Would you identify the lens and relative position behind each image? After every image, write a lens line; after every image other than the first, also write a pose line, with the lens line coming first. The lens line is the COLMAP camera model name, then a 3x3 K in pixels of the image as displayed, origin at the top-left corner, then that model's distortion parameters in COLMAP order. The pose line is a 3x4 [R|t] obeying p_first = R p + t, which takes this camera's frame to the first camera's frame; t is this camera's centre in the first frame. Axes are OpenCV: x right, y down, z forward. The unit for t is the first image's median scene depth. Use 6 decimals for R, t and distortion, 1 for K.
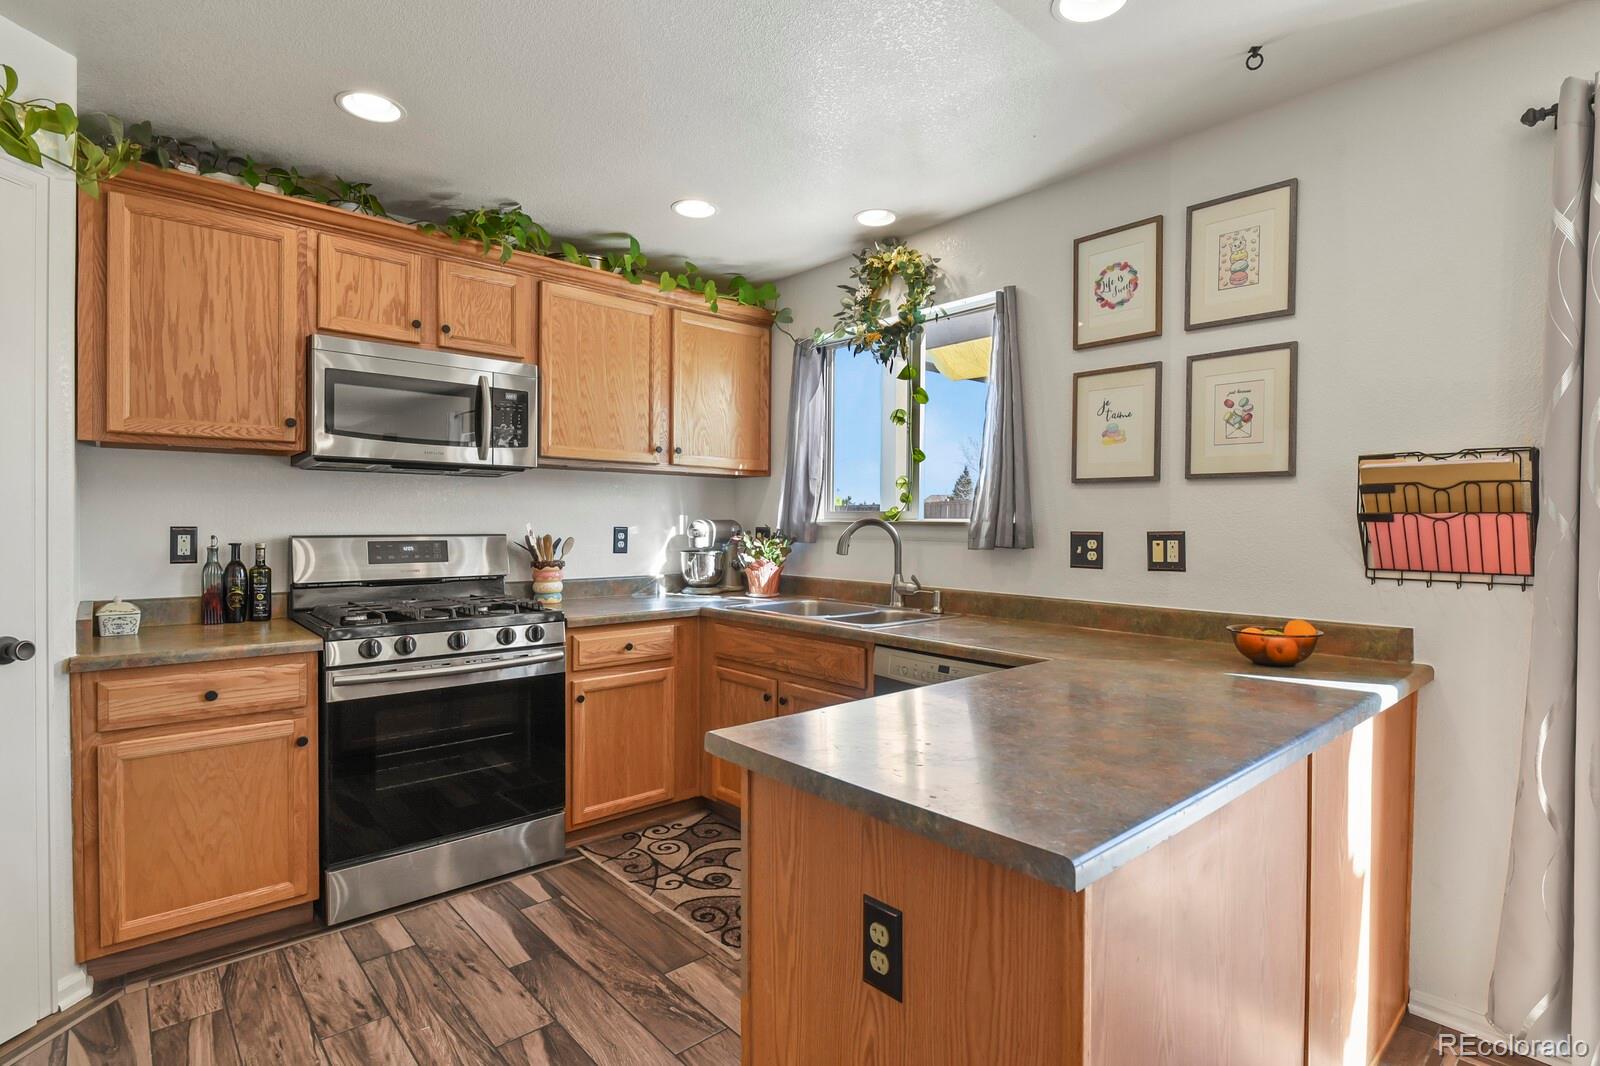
lens RADIAL K [[787.8, 0, 802.3], [0, 787.8, 528.5], [0, 0, 1]] dist [-0.005785, -0.000715]
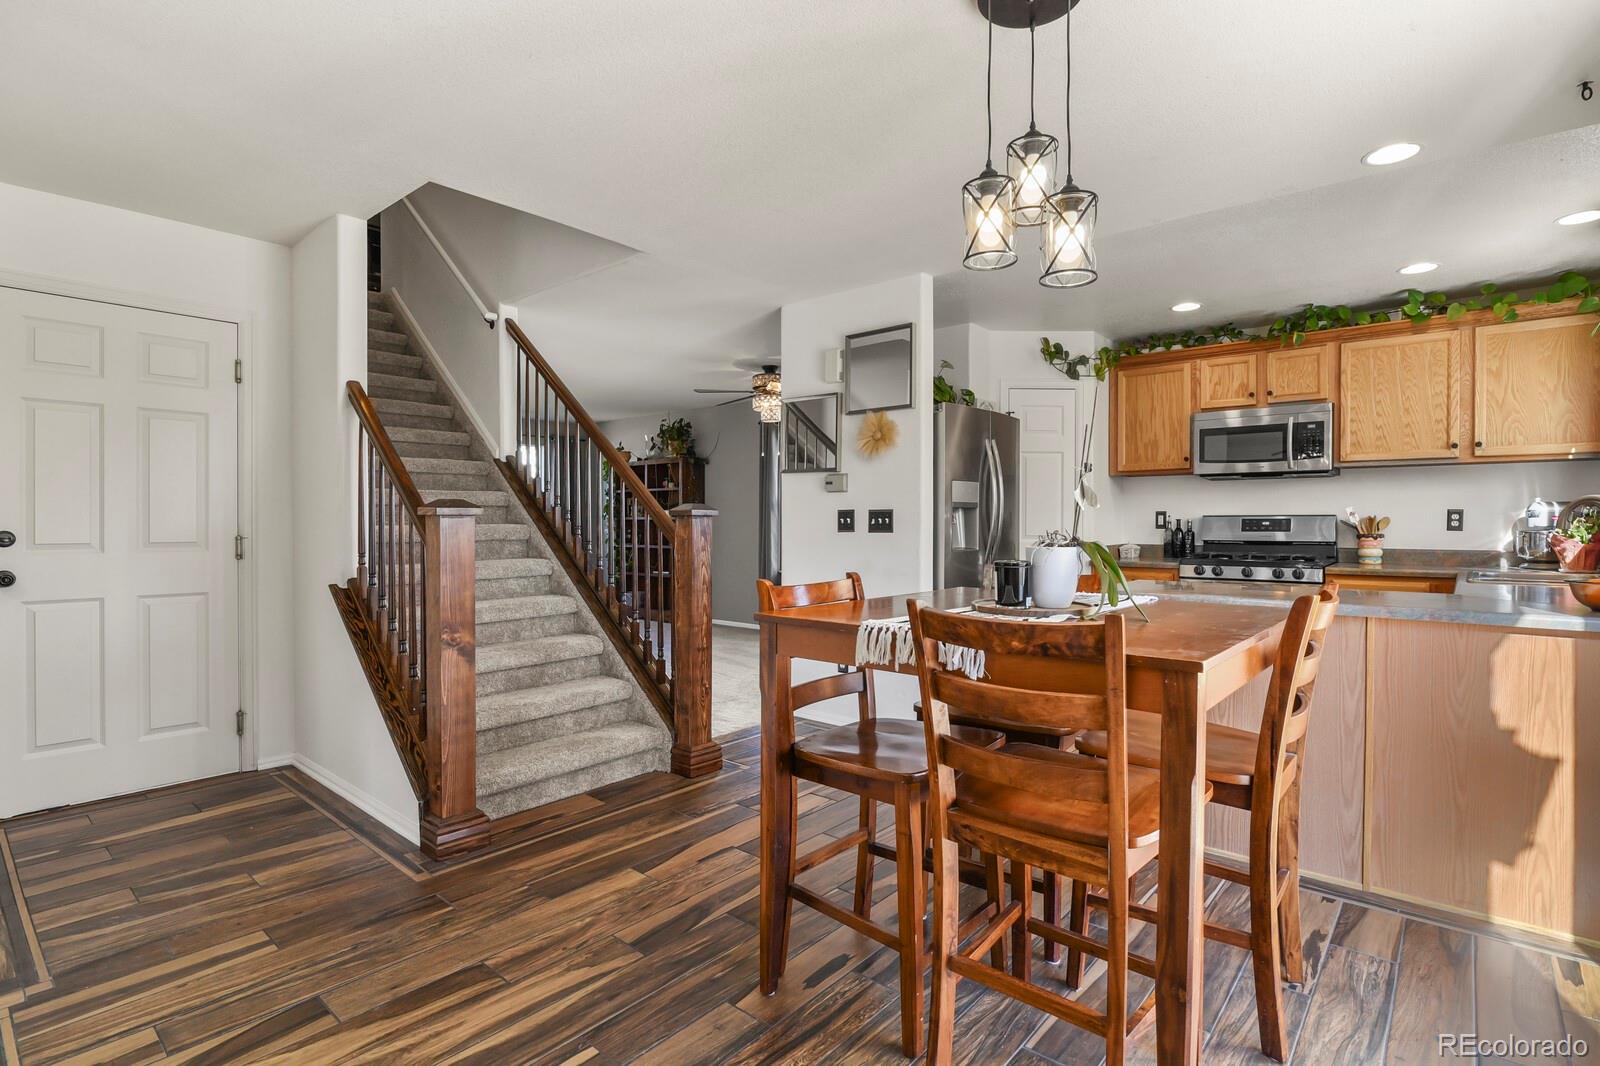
lens RADIAL K [[787.8, 0, 800.0], [0, 787.8, 530.1], [0, 0, 1]] dist [-0.005785, -0.000715]
pose [[0.119608, 0.007116, -0.992796, 1.036459], [-0.006665, 0.999958, 0.006365, 0.035324], [0.992799, 0.005856, 0.119651, -0.192330]]
